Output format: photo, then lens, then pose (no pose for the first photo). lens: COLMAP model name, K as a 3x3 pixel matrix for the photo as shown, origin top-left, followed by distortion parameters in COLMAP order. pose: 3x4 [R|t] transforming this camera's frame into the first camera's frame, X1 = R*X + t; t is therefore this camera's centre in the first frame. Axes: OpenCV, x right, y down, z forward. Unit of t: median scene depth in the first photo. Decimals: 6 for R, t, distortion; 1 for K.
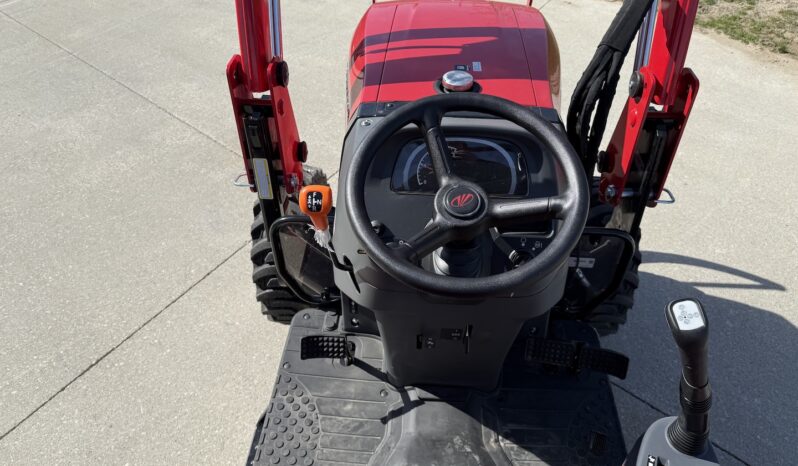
lens RADIAL K [[550.5, 0, 434.6], [0, 550.5, 225.1], [0, 0, 1]] dist [0.067867, -0.090777]
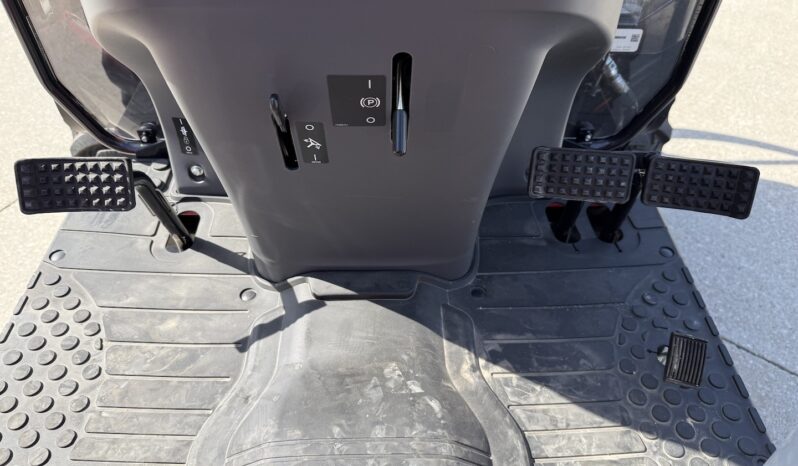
lens RADIAL K [[550.5, 0, 424.4], [0, 550.5, 218.4], [0, 0, 1]] dist [0.067867, -0.090777]
pose [[0.997053, -0.044745, 0.062317, 0.041816], [0.040721, 0.997092, 0.064409, 0.215476], [-0.065018, -0.061682, 0.995976, 0.508432]]
